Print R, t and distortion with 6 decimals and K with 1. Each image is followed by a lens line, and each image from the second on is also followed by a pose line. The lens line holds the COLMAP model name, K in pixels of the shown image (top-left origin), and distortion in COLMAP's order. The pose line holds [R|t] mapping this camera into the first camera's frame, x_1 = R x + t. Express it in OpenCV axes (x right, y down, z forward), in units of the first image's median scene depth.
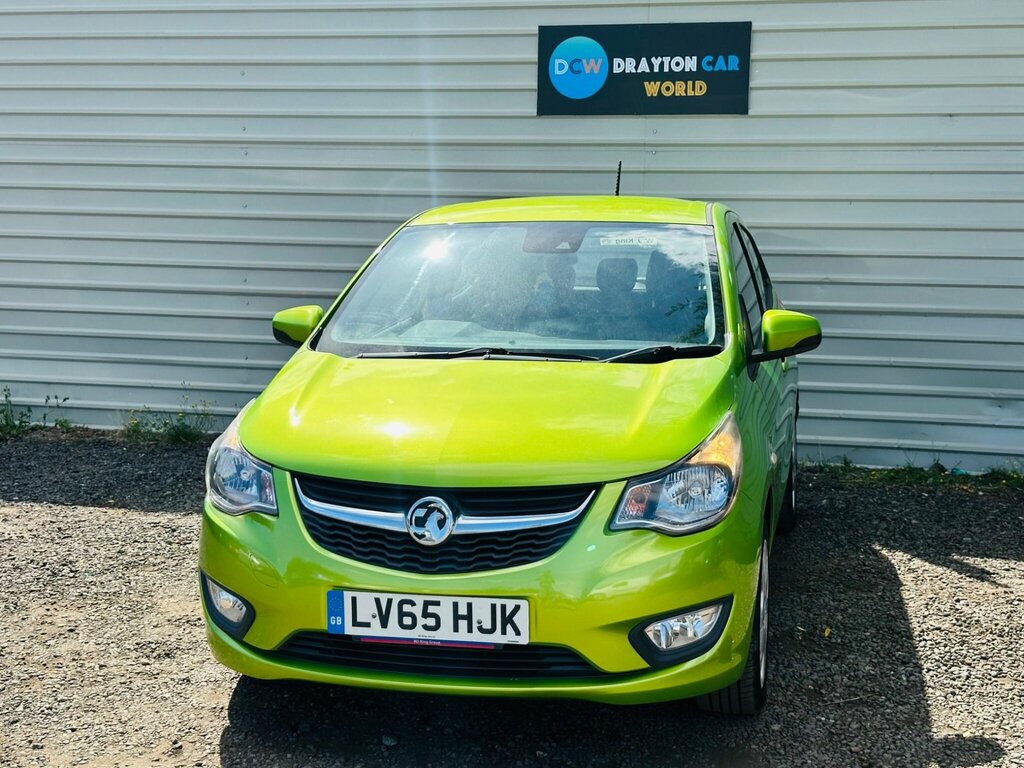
lens RADIAL K [[1424.0, 0, 512.0], [0, 1424.0, 384.0], [0, 0, 1]] dist [0.178781, -0.394095]
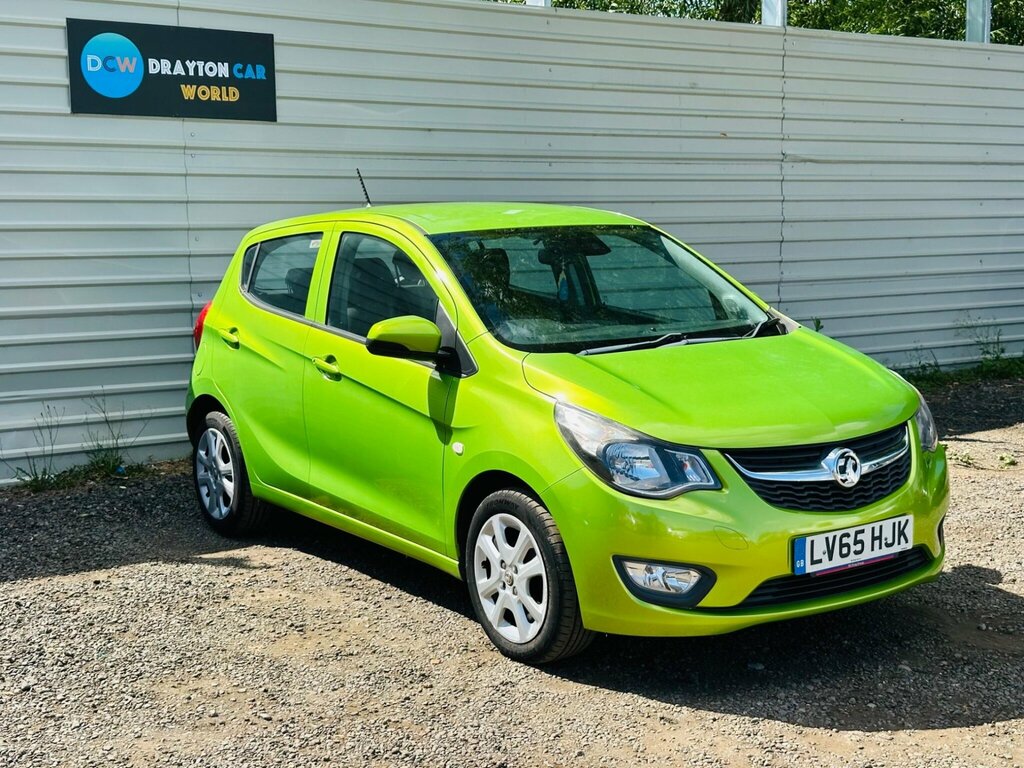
lens RADIAL K [[1424.0, 0, 512.0], [0, 1424.0, 384.0], [0, 0, 1]] dist [0.178781, -0.394095]
pose [[0.671597, -0.107875, 0.733022, -1.102321], [0.104328, 0.993256, 0.050586, -0.066190], [-0.733535, 0.042502, 0.678322, 0.346677]]
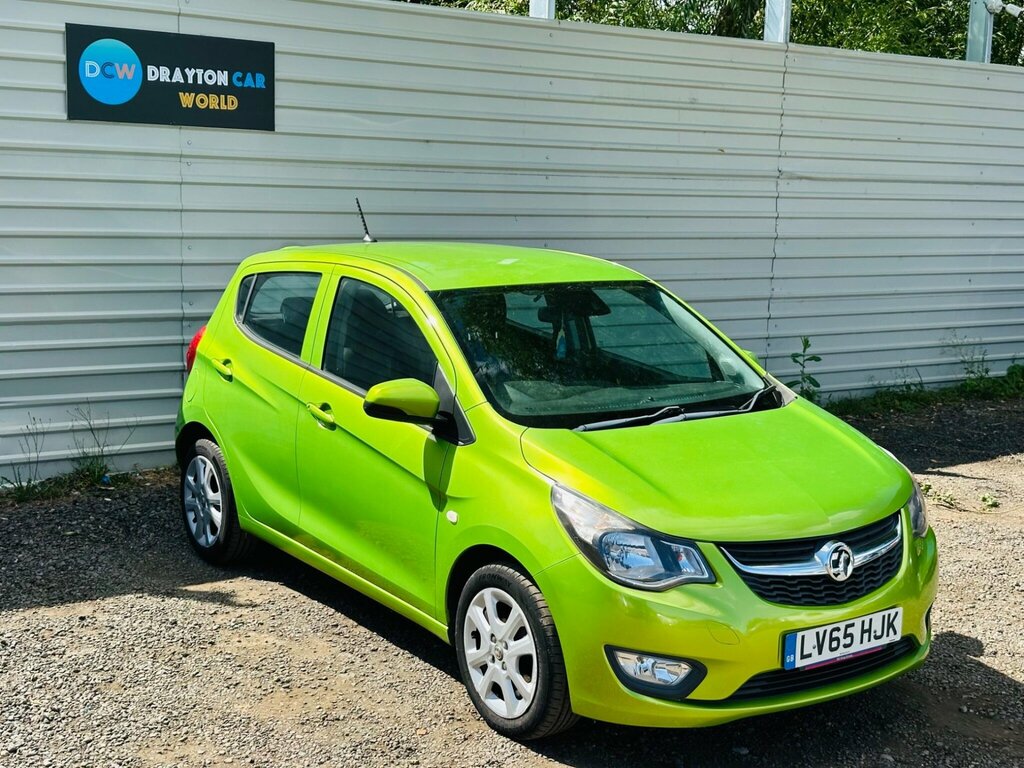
lens RADIAL K [[1424.0, 0, 512.0], [0, 1424.0, 384.0], [0, 0, 1]] dist [0.178781, -0.394095]
pose [[0.664415, -0.104290, 0.740052, -1.102842], [0.062983, 0.994507, 0.083602, -0.171913], [-0.744705, -0.008936, 0.667334, 0.359239]]
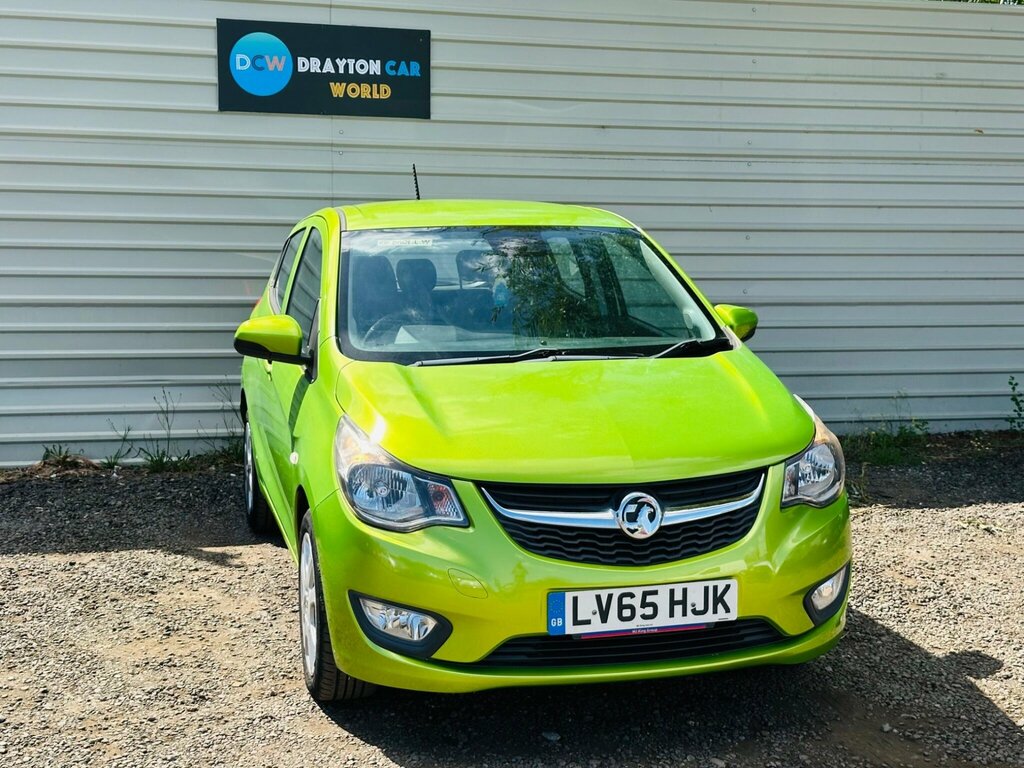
lens RADIAL K [[1424.0, 0, 512.0], [0, 1424.0, 384.0], [0, 0, 1]] dist [0.178781, -0.394095]
pose [[0.884500, -0.056712, 0.463080, -0.590937], [0.054298, 0.998352, 0.018555, -0.023879], [-0.463370, 0.008732, 0.886122, 0.107343]]
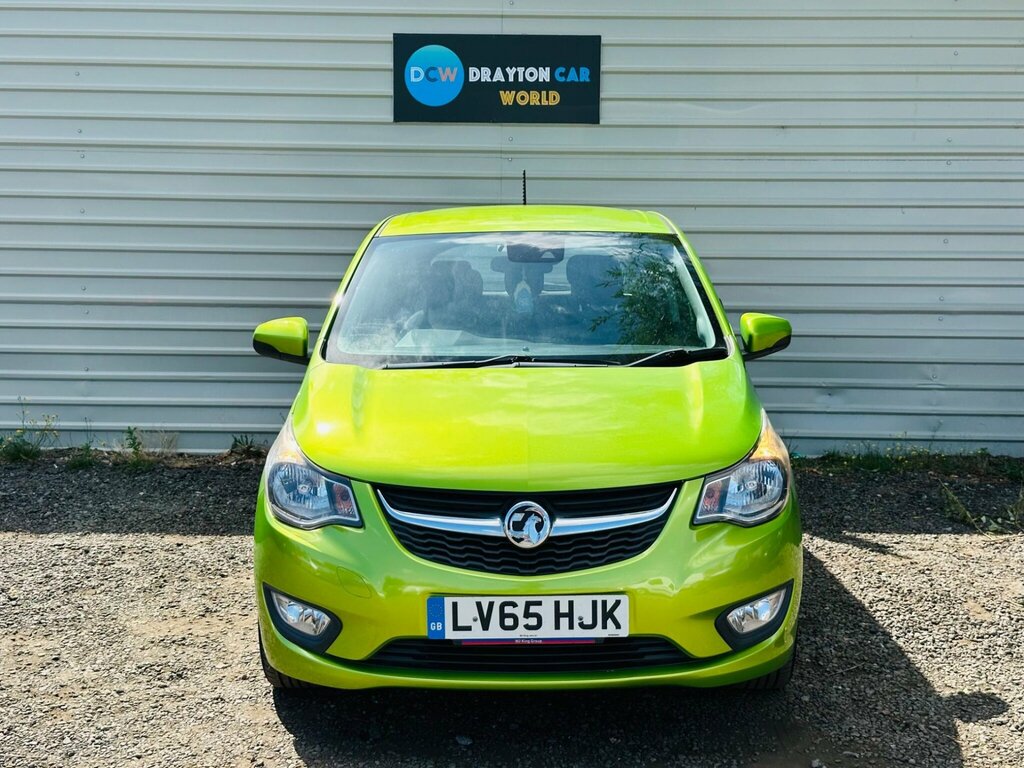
lens RADIAL K [[1424.0, 0, 512.0], [0, 1424.0, 384.0], [0, 0, 1]] dist [0.178781, -0.394095]
pose [[0.975999, -0.030978, 0.215559, -0.275301], [0.030537, 0.999519, 0.005375, -0.011872], [-0.215622, 0.001337, 0.976476, -0.012728]]
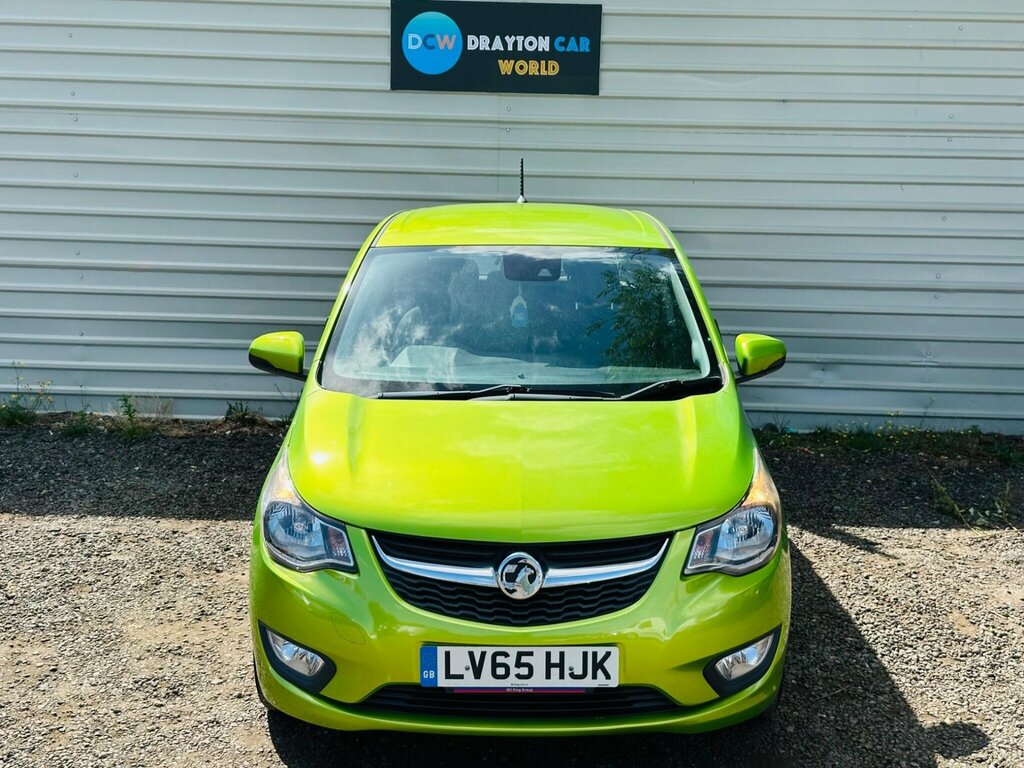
lens RADIAL K [[1424.0, 0, 512.0], [0, 1424.0, 384.0], [0, 0, 1]] dist [0.178781, -0.394095]
pose [[0.975527, -0.031206, 0.217652, -0.274067], [0.016311, 0.997421, 0.069899, -0.113226], [-0.219272, -0.064638, 0.973520, -0.014111]]
